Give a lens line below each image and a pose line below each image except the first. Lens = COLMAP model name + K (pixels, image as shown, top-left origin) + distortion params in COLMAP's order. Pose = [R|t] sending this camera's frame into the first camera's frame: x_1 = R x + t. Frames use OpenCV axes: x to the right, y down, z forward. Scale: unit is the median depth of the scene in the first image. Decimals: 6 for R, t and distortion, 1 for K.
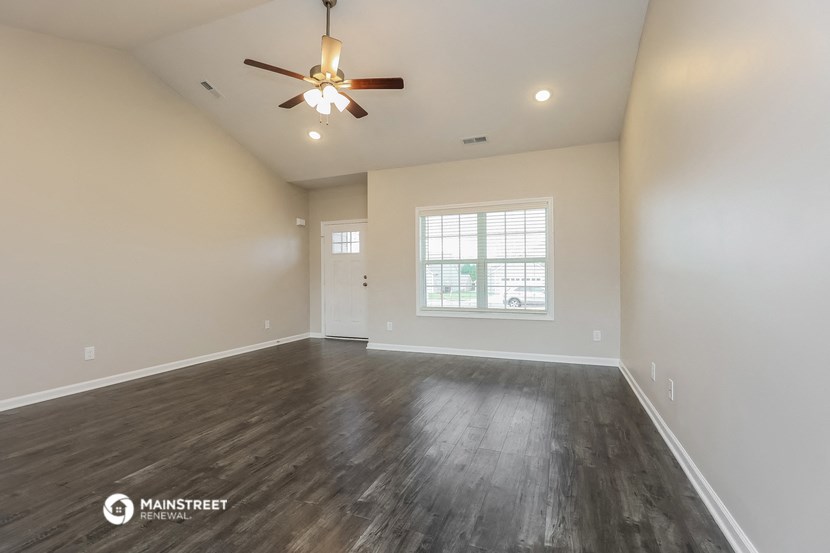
lens RADIAL K [[389.1, 0, 419.1], [0, 389.1, 270.5], [0, 0, 1]] dist [-0.008995, 0.001521]
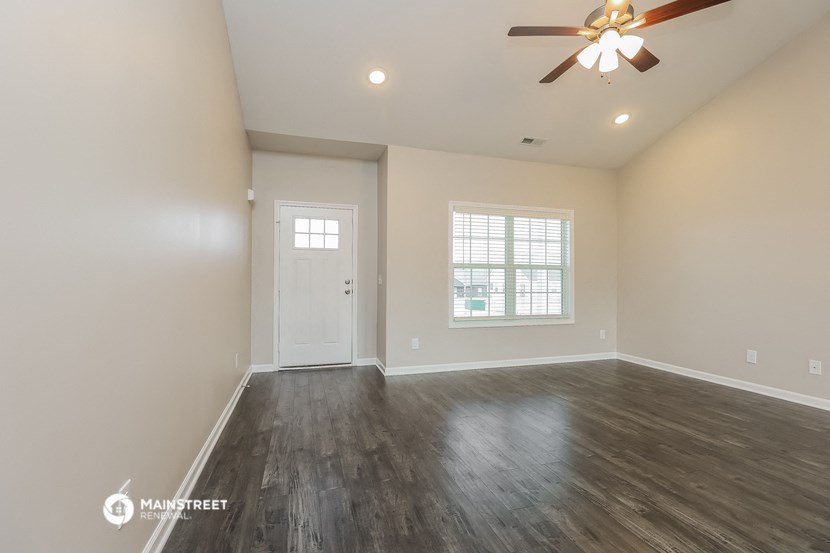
lens RADIAL K [[389.1, 0, 419.1], [0, 389.1, 270.5], [0, 0, 1]] dist [-0.008995, 0.001521]
pose [[0.769812, 0.023626, 0.637833, -0.625809], [-0.019765, 0.999718, -0.013175, 0.002778], [-0.637965, -0.002465, 0.770062, 0.403261]]
